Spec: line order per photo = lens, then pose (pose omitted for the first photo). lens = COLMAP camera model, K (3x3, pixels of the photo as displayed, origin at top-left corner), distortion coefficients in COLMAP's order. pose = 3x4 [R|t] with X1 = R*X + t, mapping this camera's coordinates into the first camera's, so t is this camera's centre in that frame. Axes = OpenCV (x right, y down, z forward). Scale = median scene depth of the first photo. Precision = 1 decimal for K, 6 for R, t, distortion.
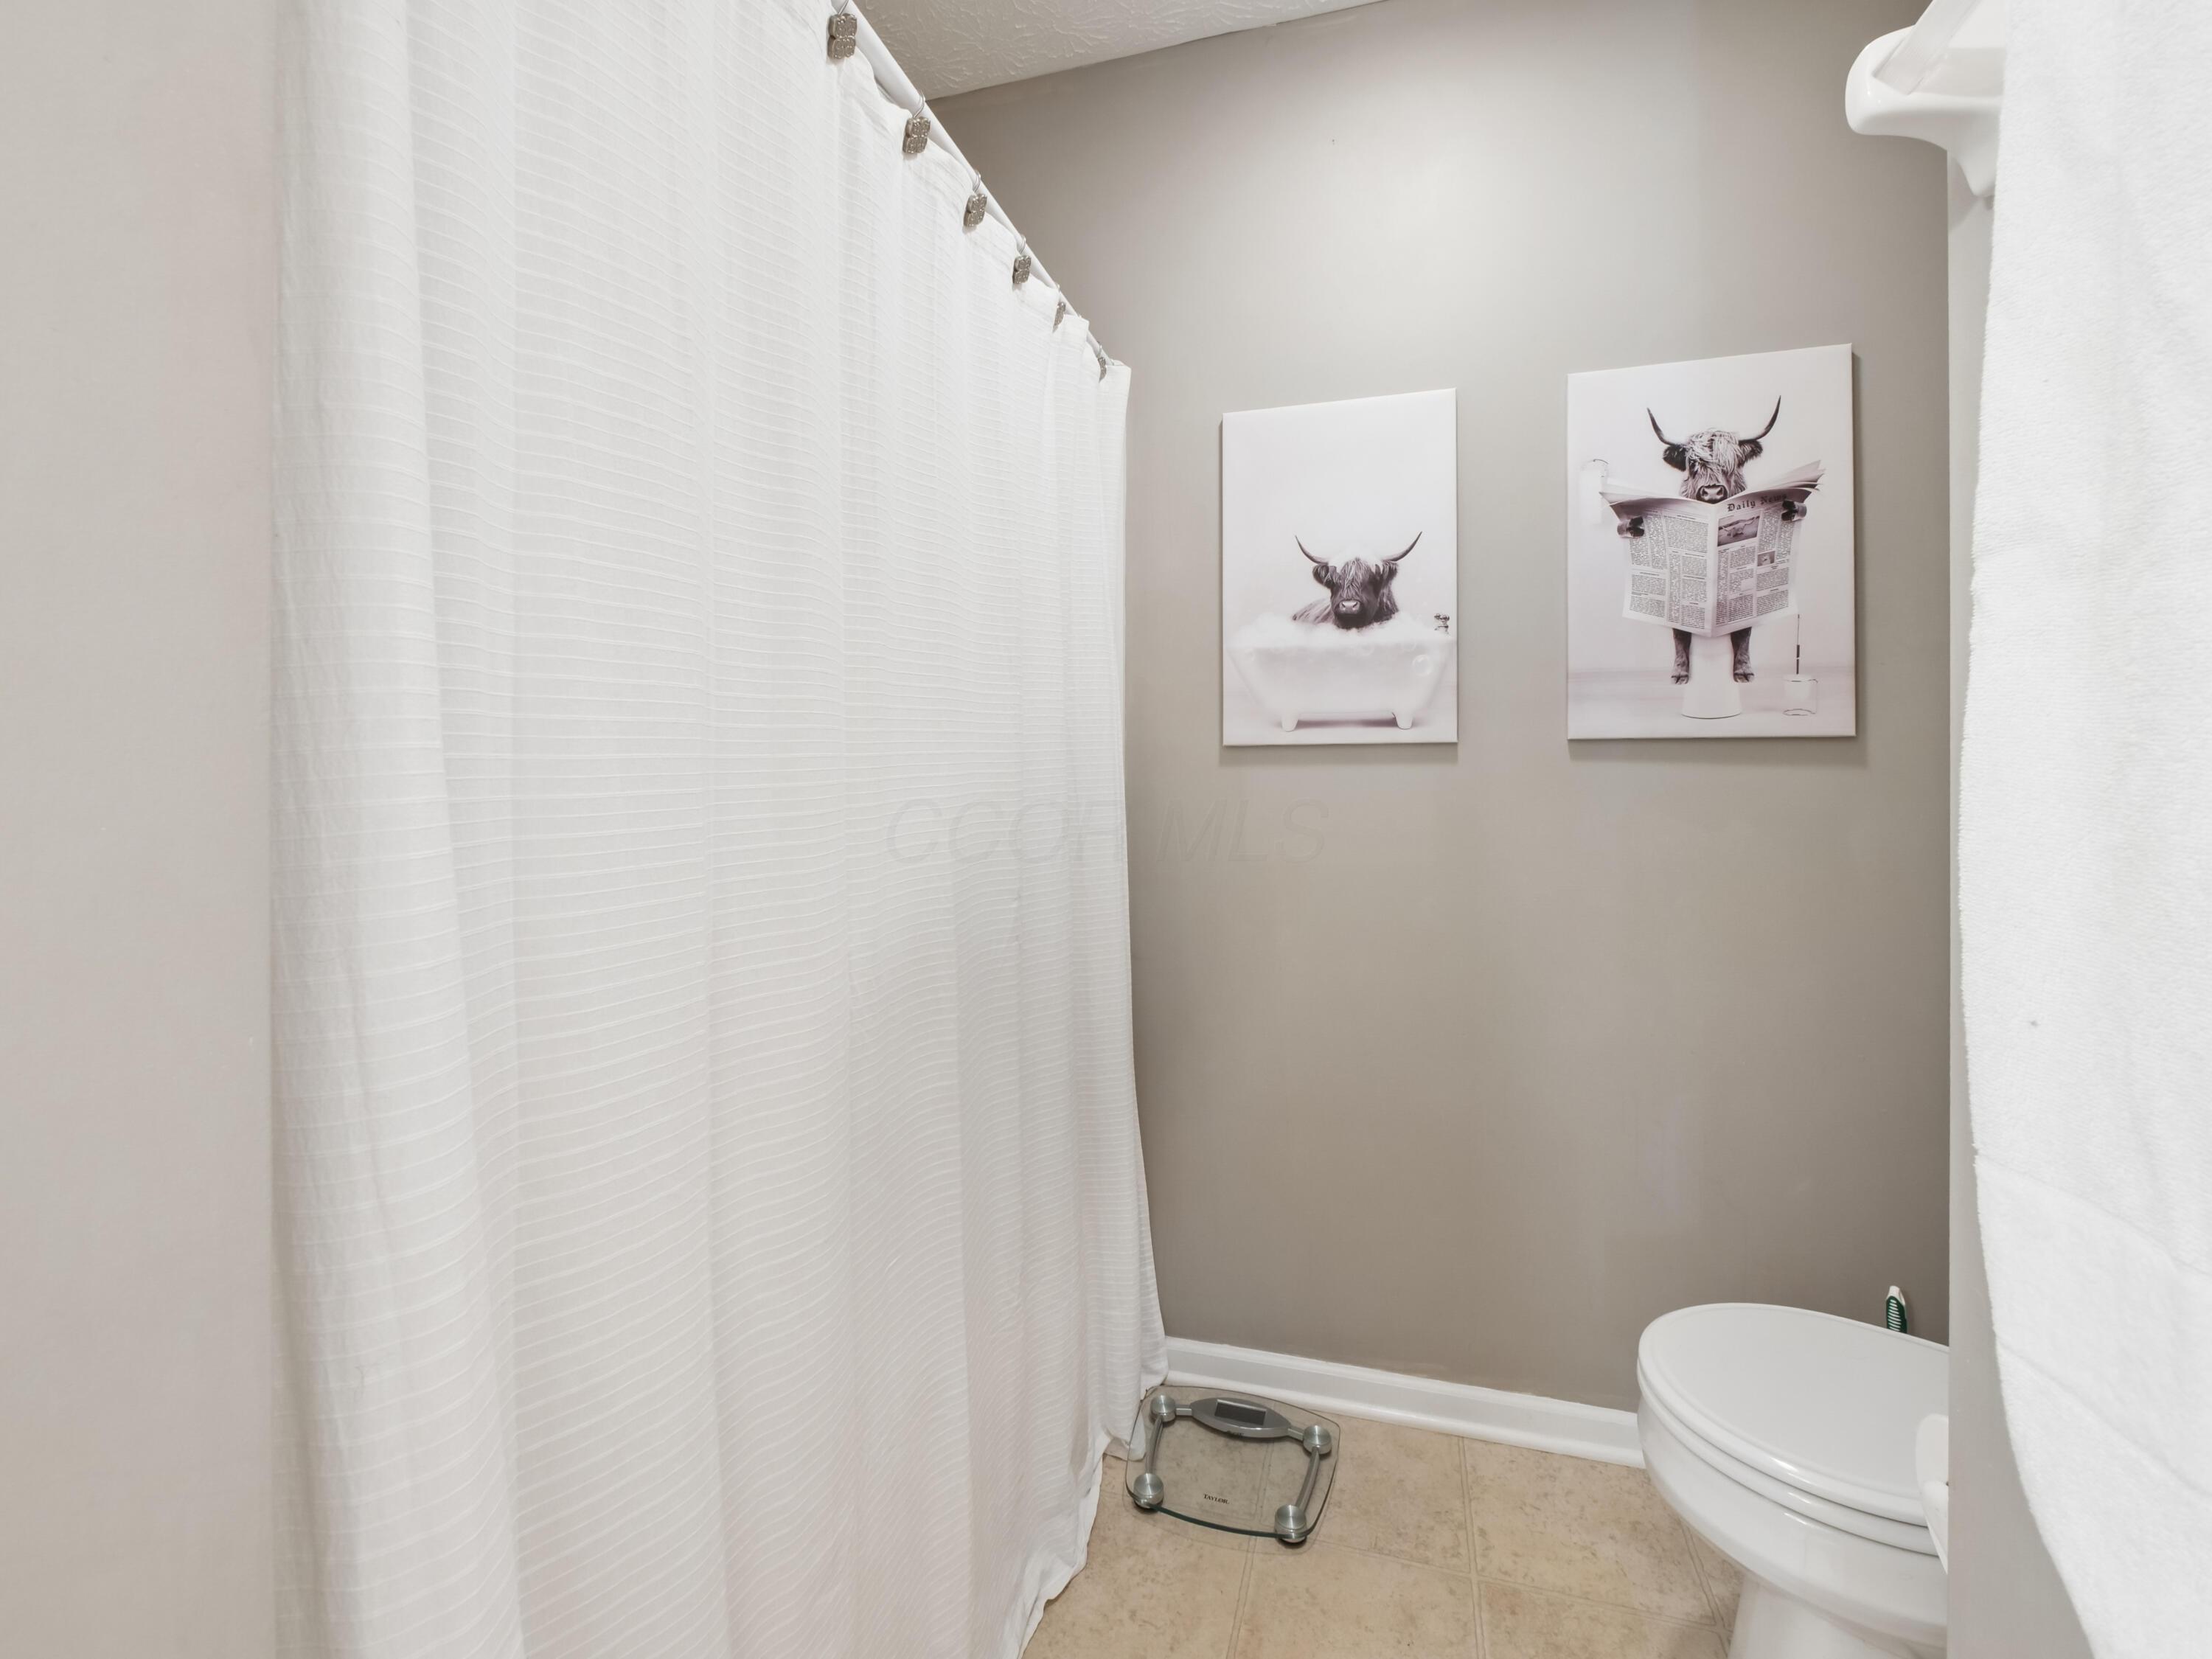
lens RADIAL K [[894.8, 0, 1105.9], [0, 894.8, 756.4], [0, 0, 1]] dist [-0.007642, -0.000113]
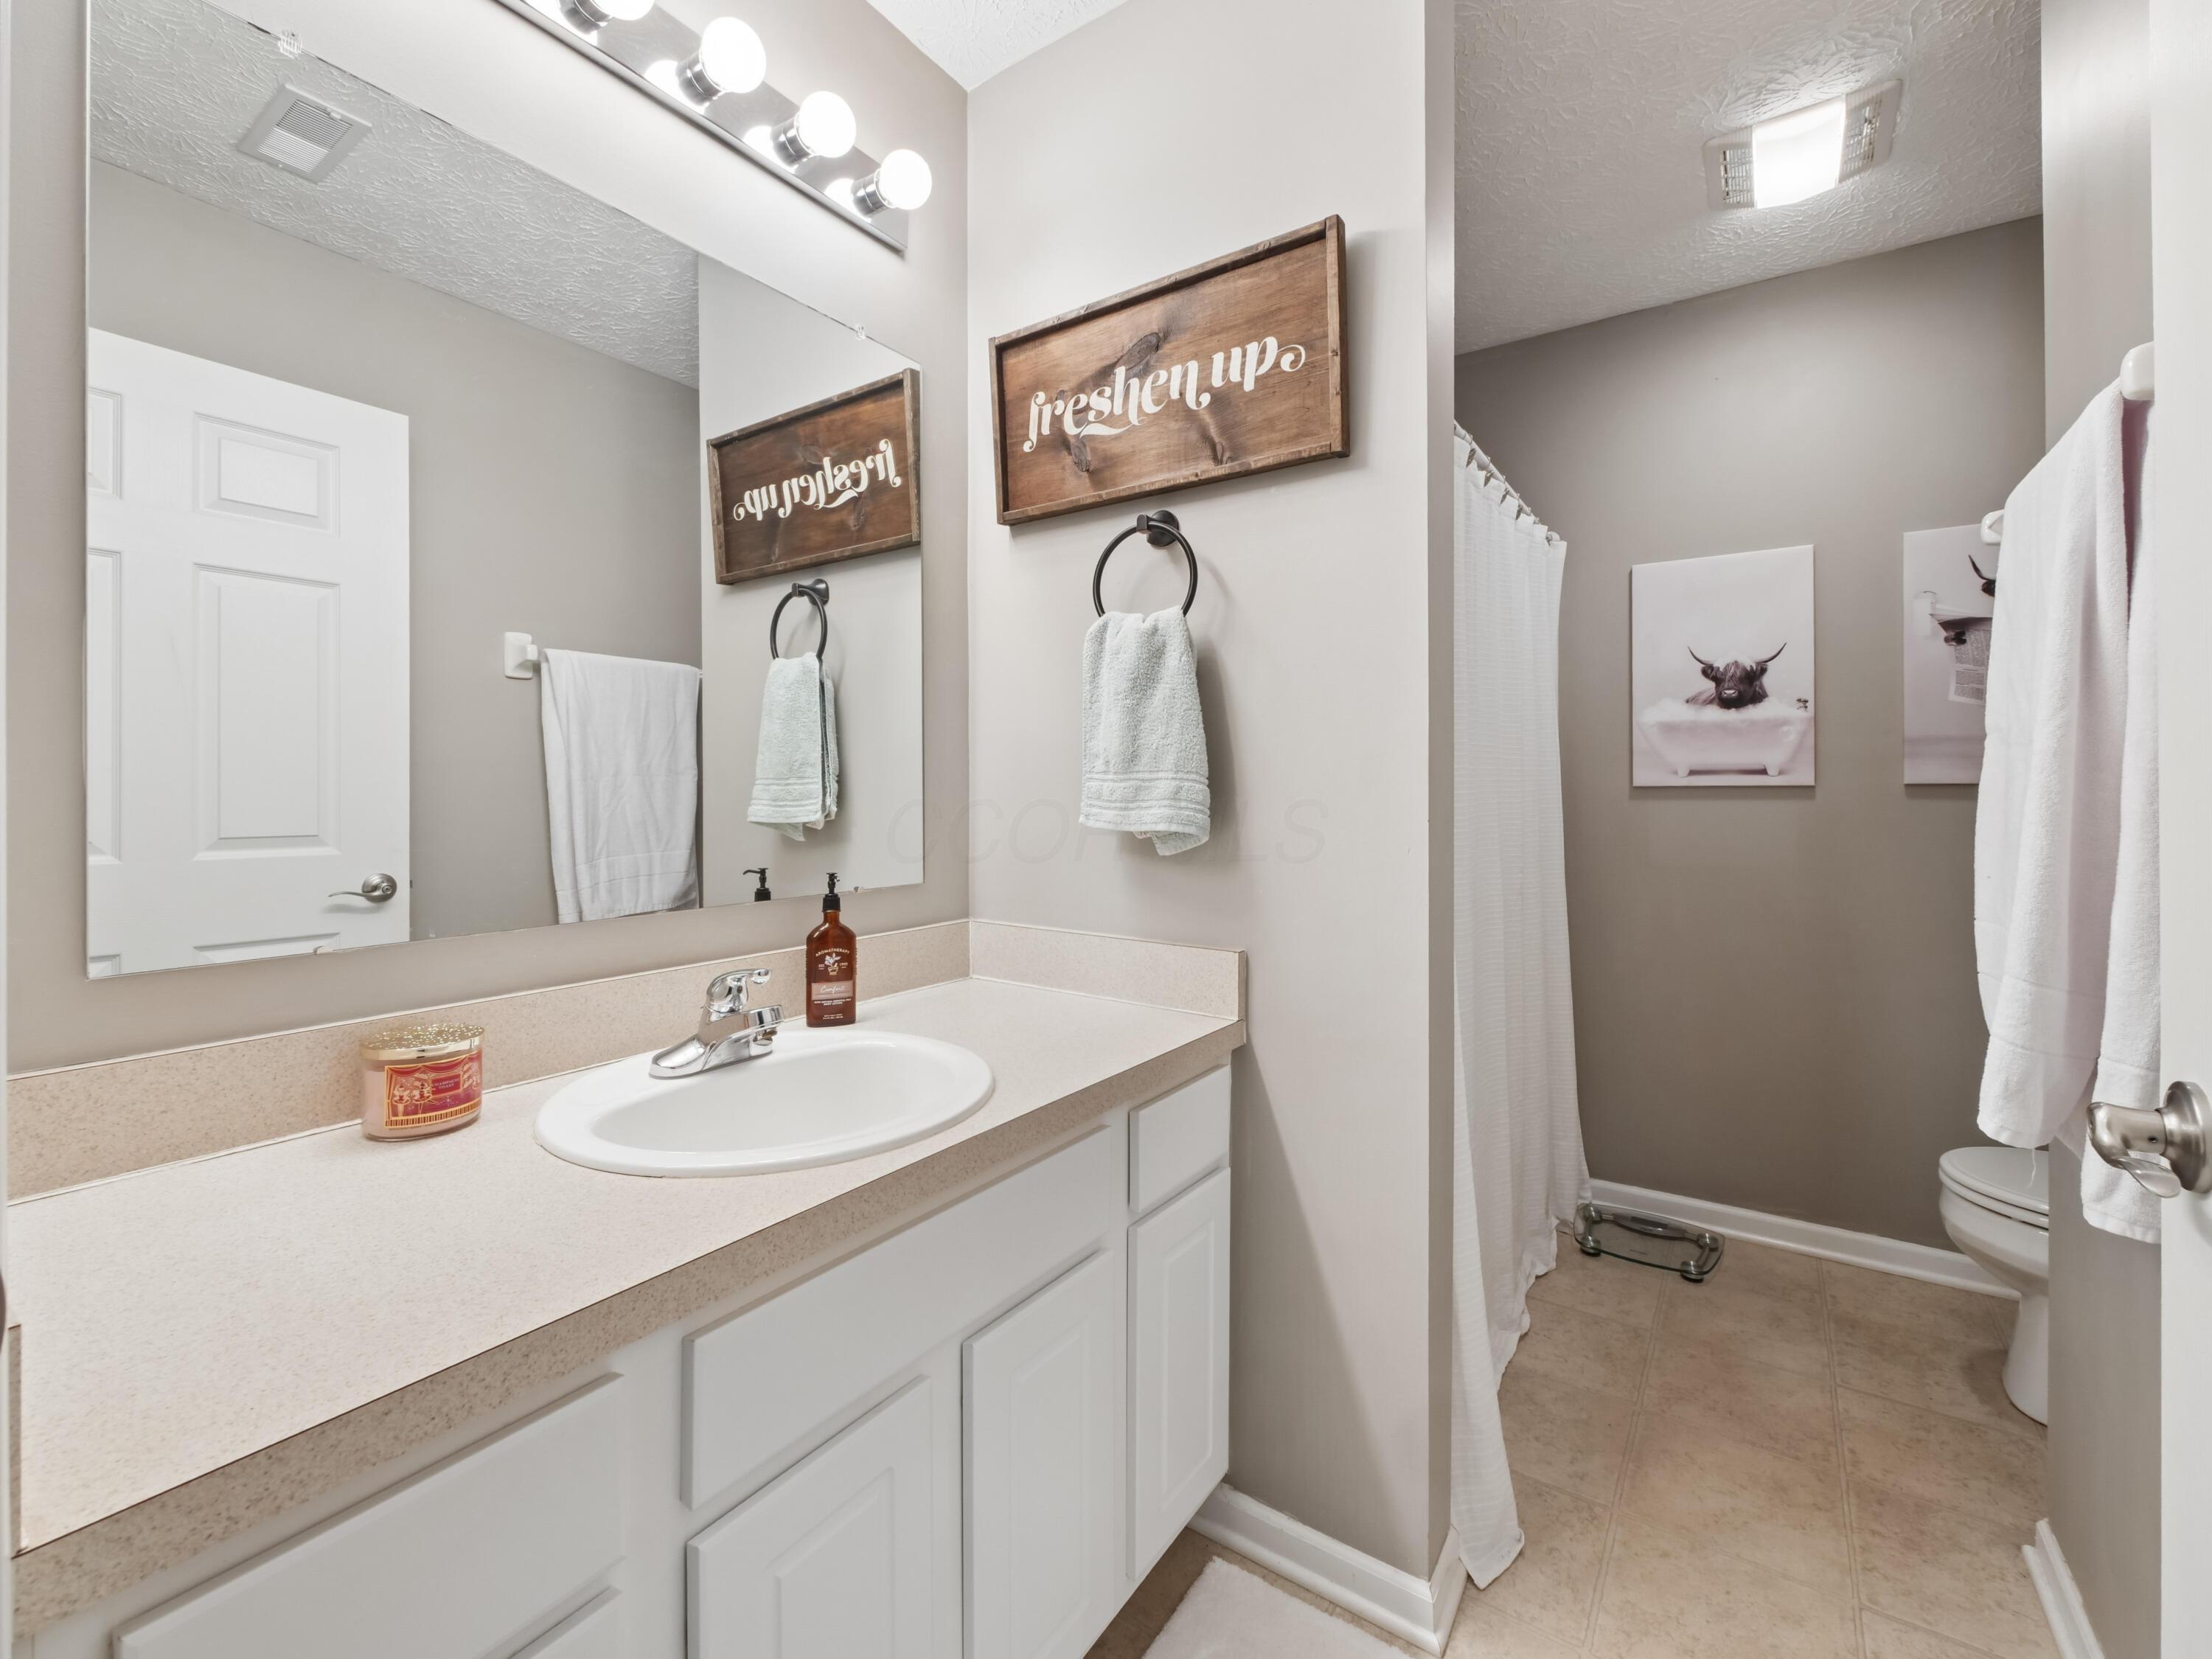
lens RADIAL K [[936.1, 0, 1112.2], [0, 936.1, 775.0], [0, 0, 1]] dist [-0.000451, 0.000084]
pose [[0.956699, 0.005764, -0.291022, -0.258262], [-0.011084, 0.999800, -0.016634, 0.005128], [0.290868, 0.019140, 0.956572, -0.790685]]
